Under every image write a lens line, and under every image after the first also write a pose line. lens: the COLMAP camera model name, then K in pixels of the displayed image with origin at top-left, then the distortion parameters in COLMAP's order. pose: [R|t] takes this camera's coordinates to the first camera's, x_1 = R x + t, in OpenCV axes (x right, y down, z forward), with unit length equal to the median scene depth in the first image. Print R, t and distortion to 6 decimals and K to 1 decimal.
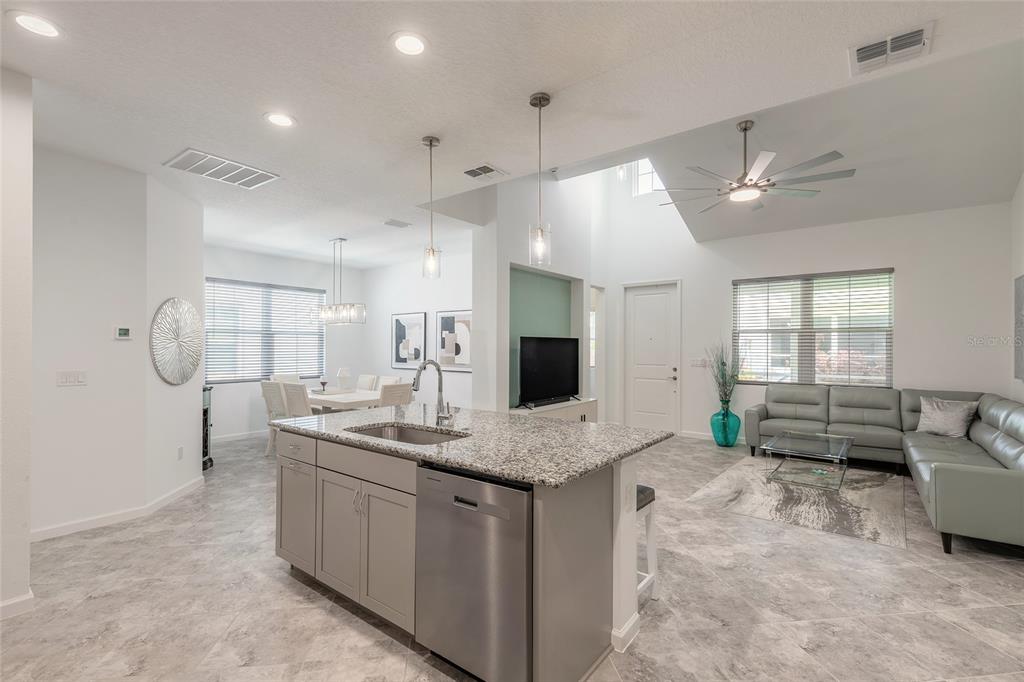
lens RADIAL K [[462.3, 0, 511.3], [0, 462.3, 345.8], [0, 0, 1]] dist [0.009659, -0.003309]
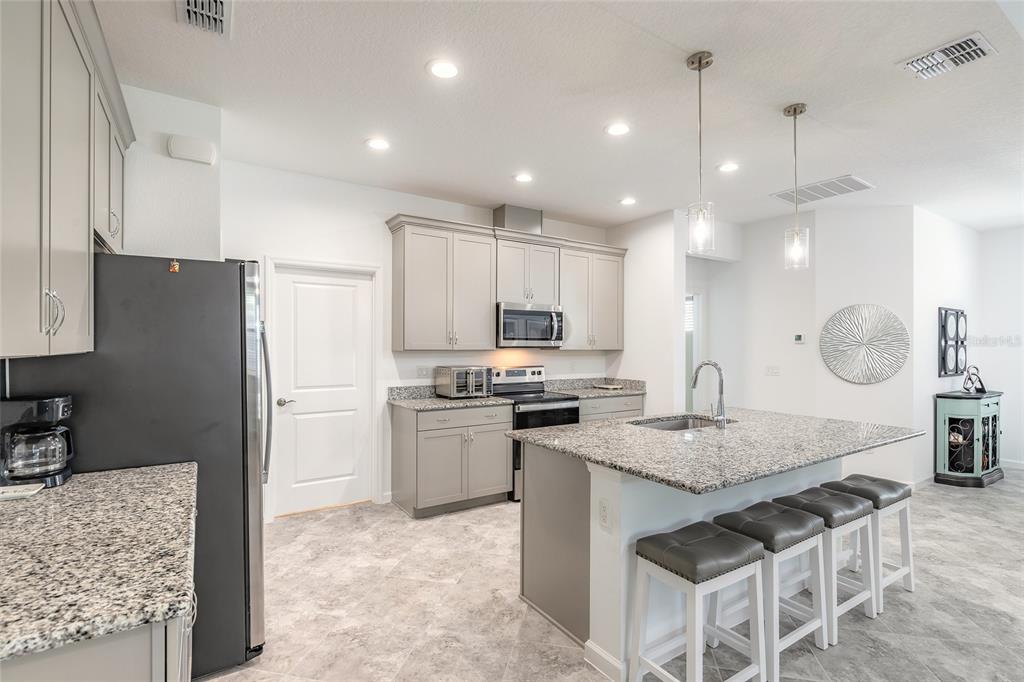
lens RADIAL K [[479.8, 0, 514.2], [0, 479.8, 346.7], [0, 0, 1]] dist [-0.003062, 0.000530]
pose [[-0.333727, -0.004763, -0.942658, 0.517045], [-0.003737, 0.999986, -0.003729, 0.002628], [0.942662, 0.002278, -0.333740, 0.500150]]
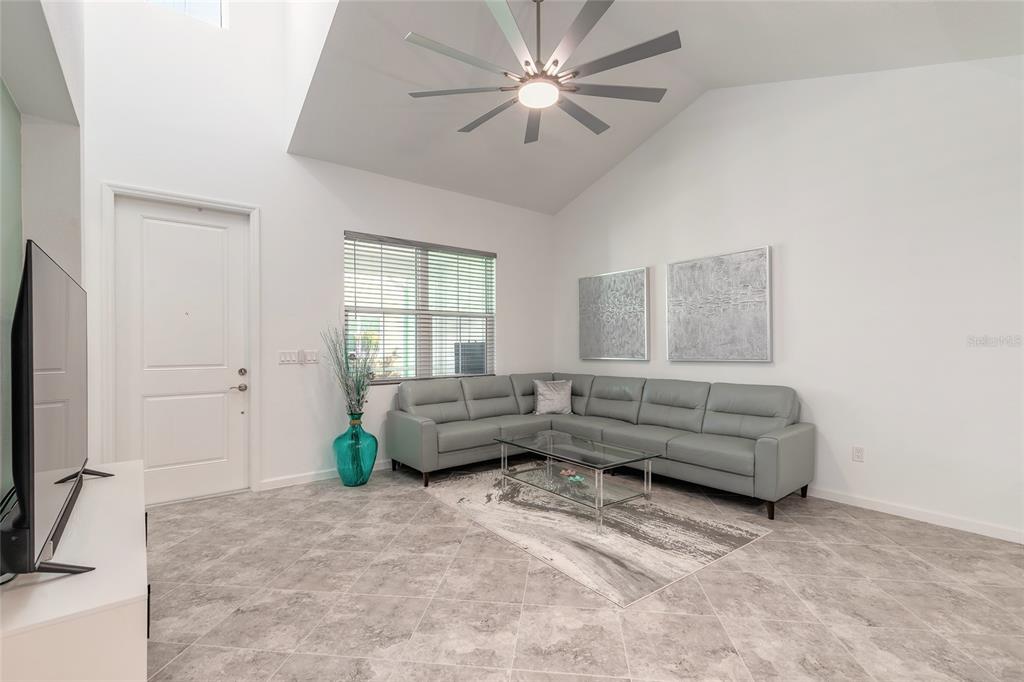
lens RADIAL K [[462.3, 0, 510.6], [0, 462.3, 344.5], [0, 0, 1]] dist [0.009659, -0.003309]
pose [[0.248477, -0.002134, 0.968635, -0.140015], [0.003733, 0.999992, 0.001245, 0.028706], [-0.968631, 0.003307, 0.248483, 0.811150]]
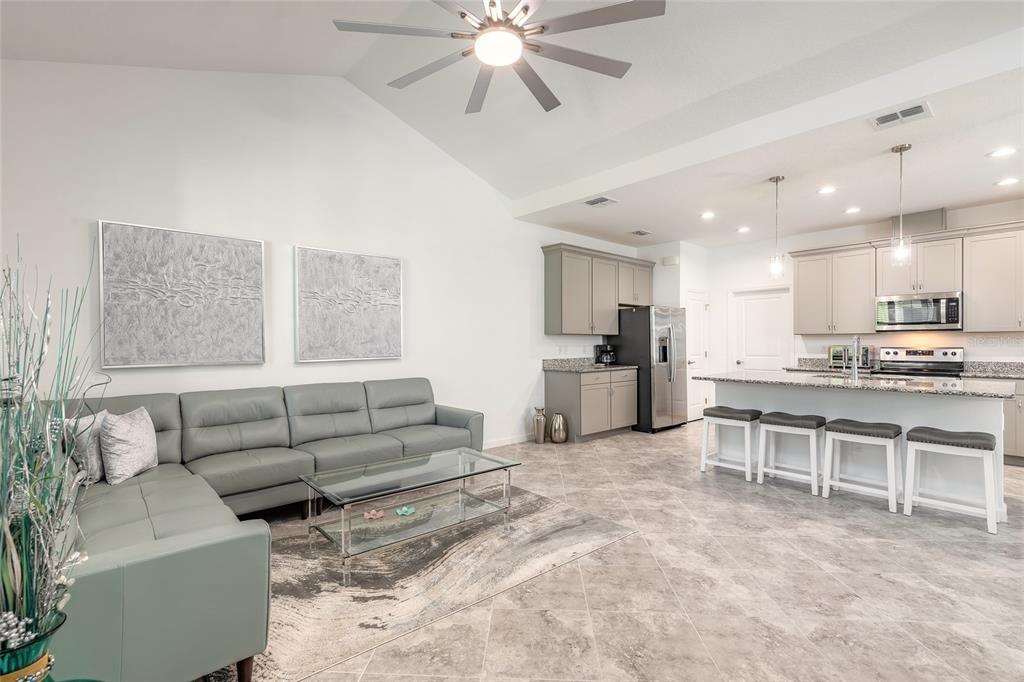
lens RADIAL K [[462.3, 0, 508.3], [0, 462.3, 343.7], [0, 0, 1]] dist [0.009659, -0.003309]
pose [[-0.982883, -0.001556, 0.184224, 0.359340], [-0.001392, 0.999999, 0.001018, 0.030842], [-0.184226, 0.000744, -0.982884, 1.440794]]
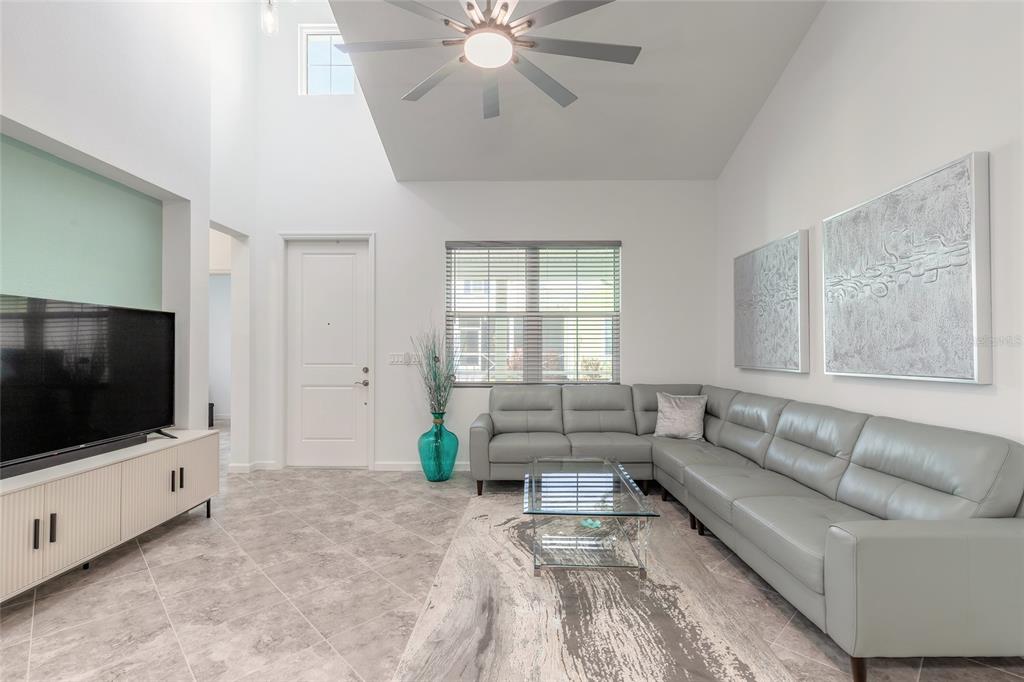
lens RADIAL K [[462.3, 0, 511.1], [0, 462.3, 345.6], [0, 0, 1]] dist [0.009659, -0.003309]
pose [[0.800513, 0.002248, 0.599311, 0.178963], [0.001695, 0.999980, -0.006015, 0.030058], [-0.599312, 0.005831, 0.800494, 0.501206]]
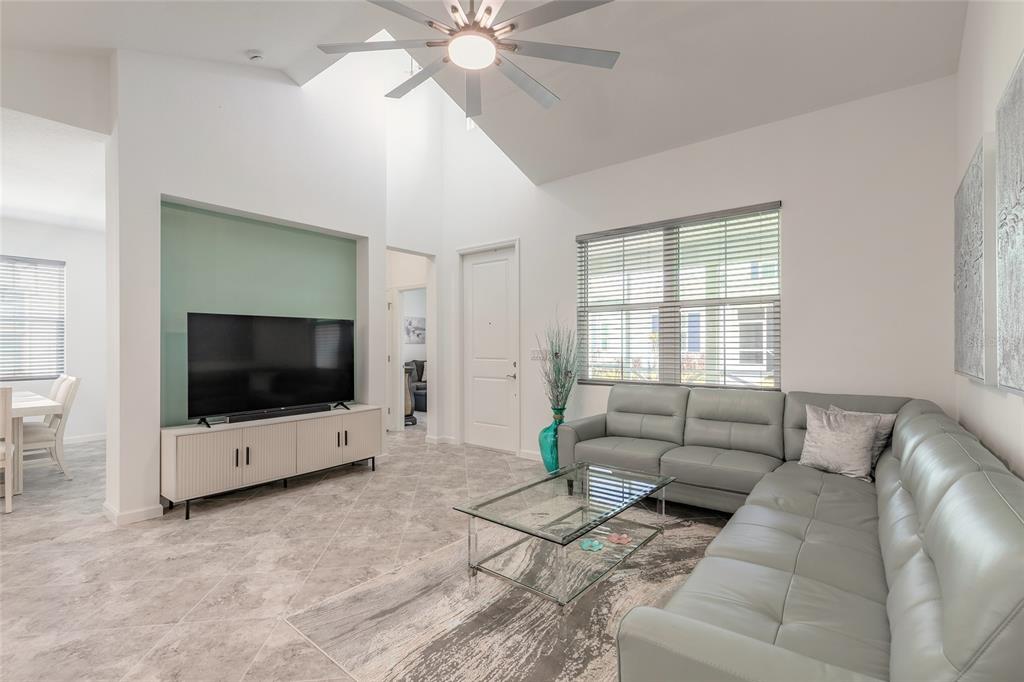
lens RADIAL K [[462.3, 0, 510.1], [0, 462.3, 345.3], [0, 0, 1]] dist [0.009659, -0.003309]
pose [[0.999875, -0.006421, -0.014444, 0.515494], [0.006432, 0.999979, 0.000708, 0.030173], [0.014439, -0.000801, 0.999895, 0.402888]]
